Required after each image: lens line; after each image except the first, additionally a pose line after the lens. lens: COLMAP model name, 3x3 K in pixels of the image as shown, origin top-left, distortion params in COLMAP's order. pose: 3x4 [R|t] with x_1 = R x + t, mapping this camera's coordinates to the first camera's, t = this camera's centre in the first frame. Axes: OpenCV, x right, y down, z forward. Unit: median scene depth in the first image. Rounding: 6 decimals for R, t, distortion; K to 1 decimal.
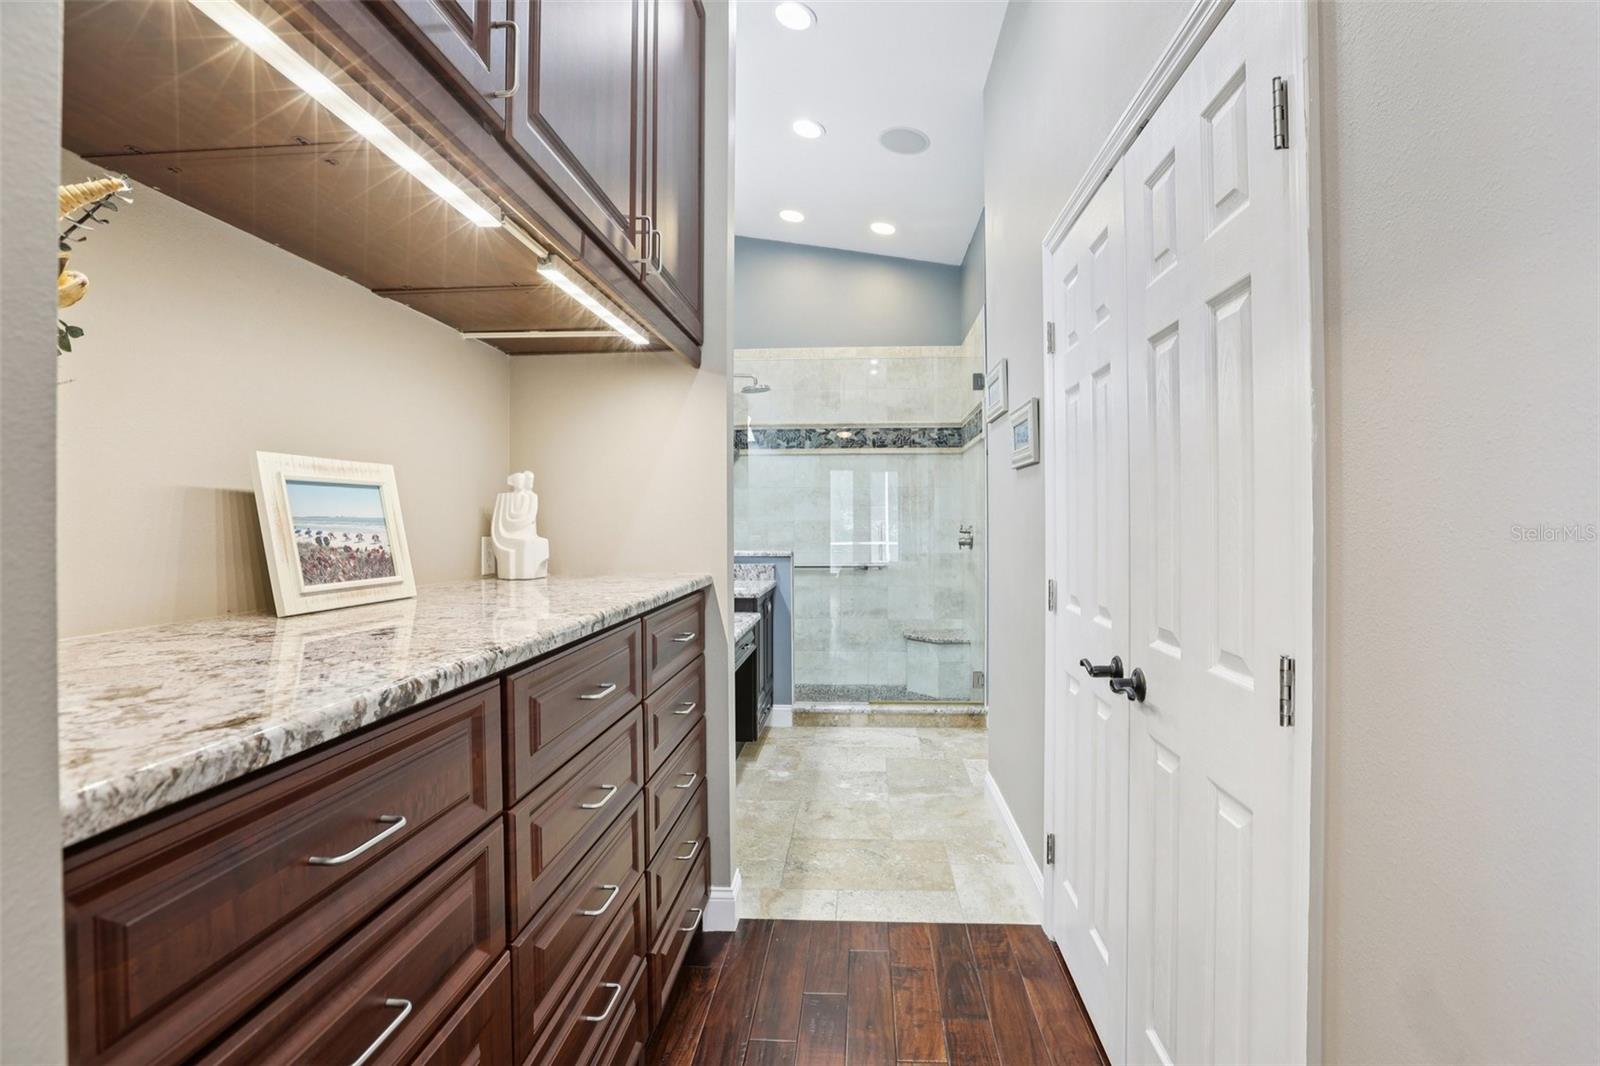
lens RADIAL K [[750.9, 0, 815.4], [0, 750.9, 540.0], [0, 0, 1]] dist [-0.049708, 0.018042]
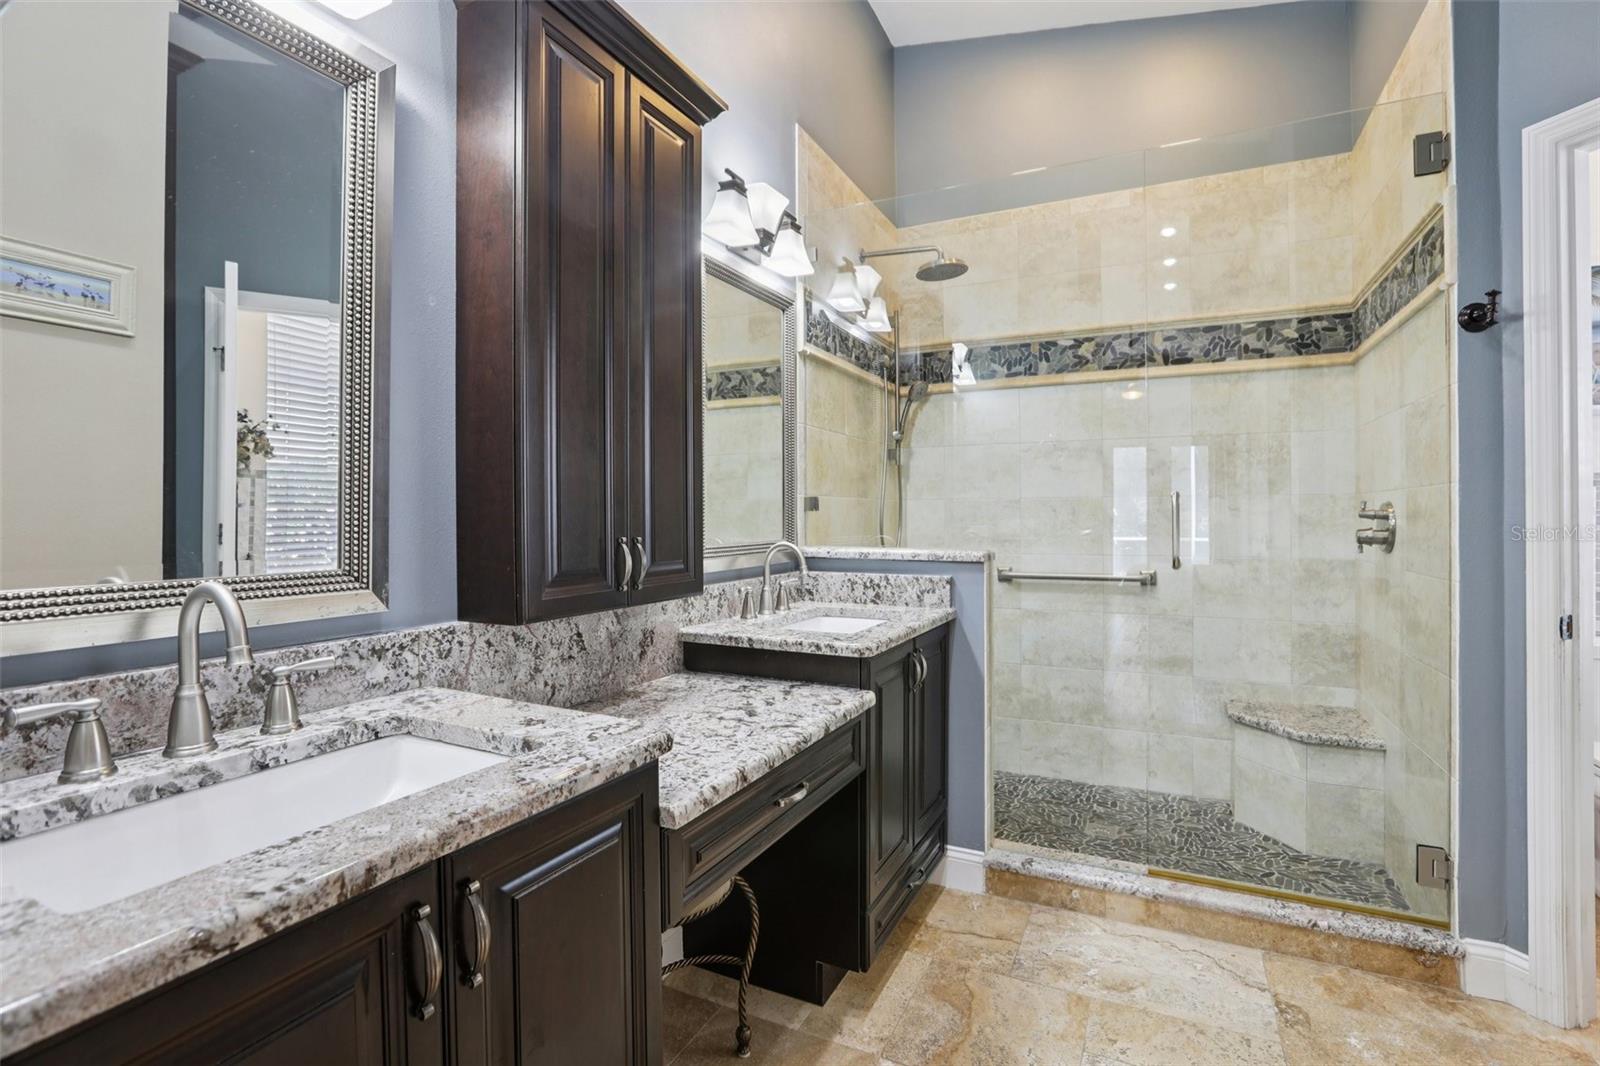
lens RADIAL K [[750.9, 0, 807.9], [0, 750.9, 521.7], [0, 0, 1]] dist [-0.049708, 0.018042]
pose [[0.927518, 0.000995, -0.373776, 0.046401], [-0.008143, 0.999813, -0.017544, 0.004936], [0.373689, 0.019316, 0.927353, 0.491095]]
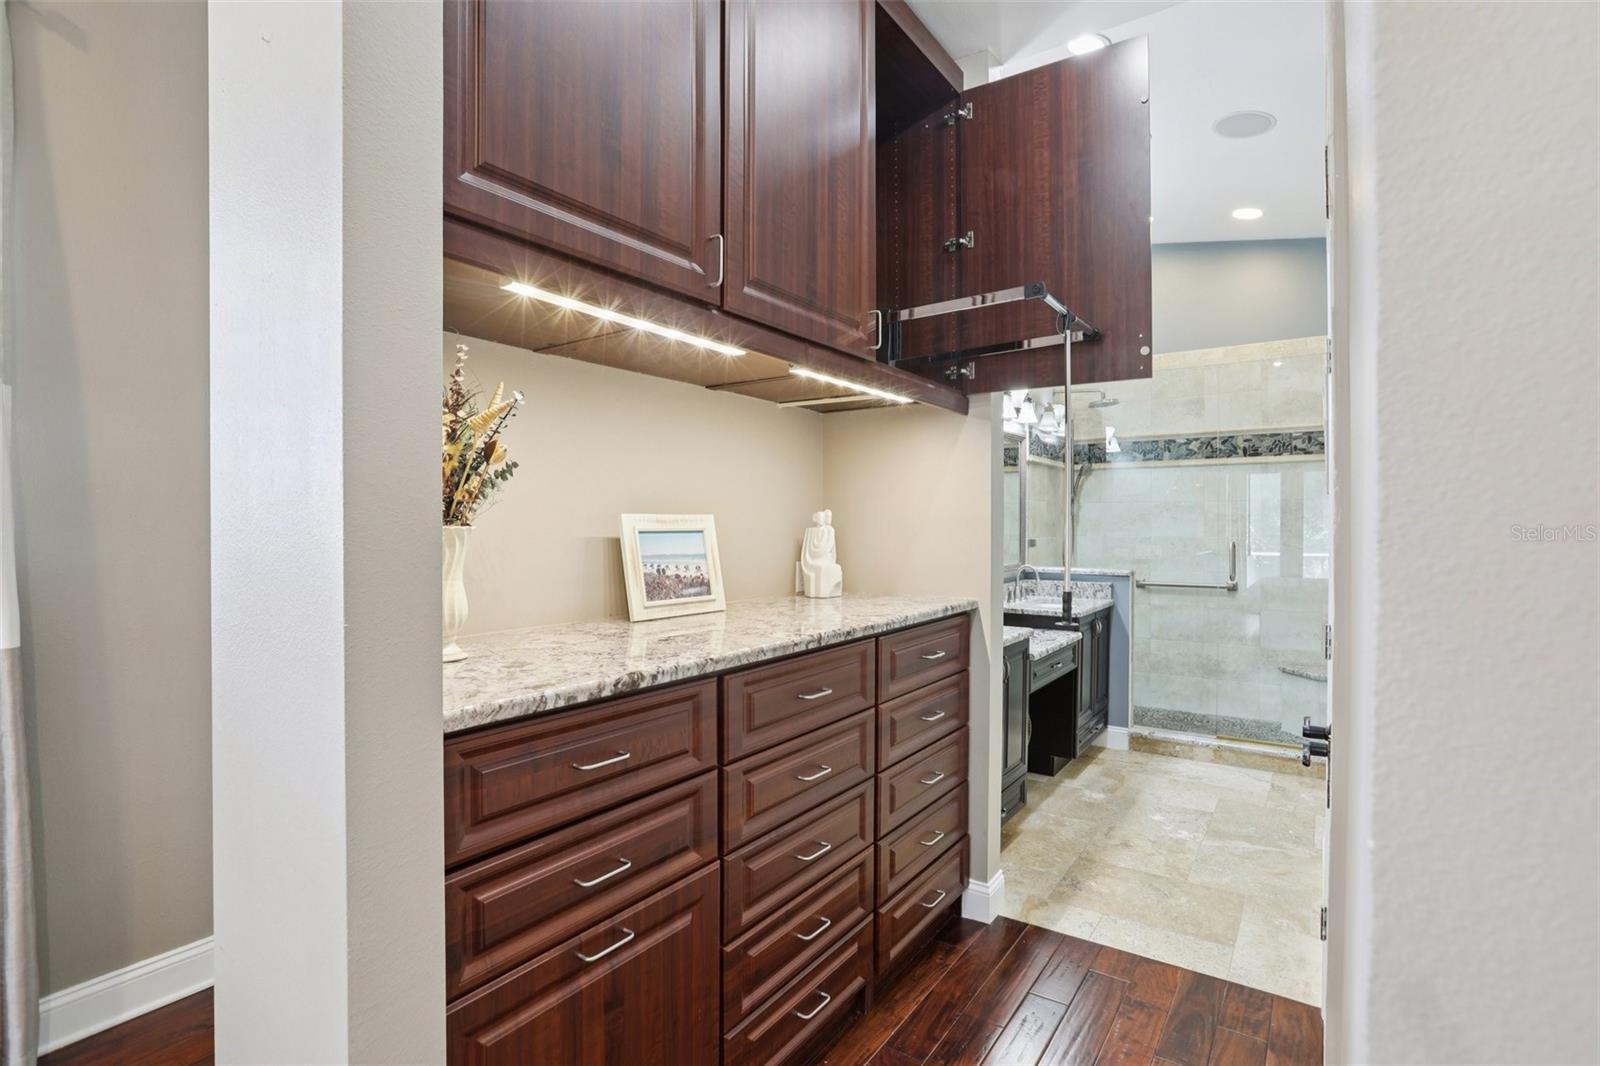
lens RADIAL K [[750.9, 0, 808.0], [0, 750.9, 537.0], [0, 0, 1]] dist [-0.049708, 0.018042]
pose [[0.855349, 0.011104, -0.517933, 0.111237], [-0.014464, 0.999892, -0.002450, -0.020434], [0.517850, 0.009587, 0.855417, -0.042960]]
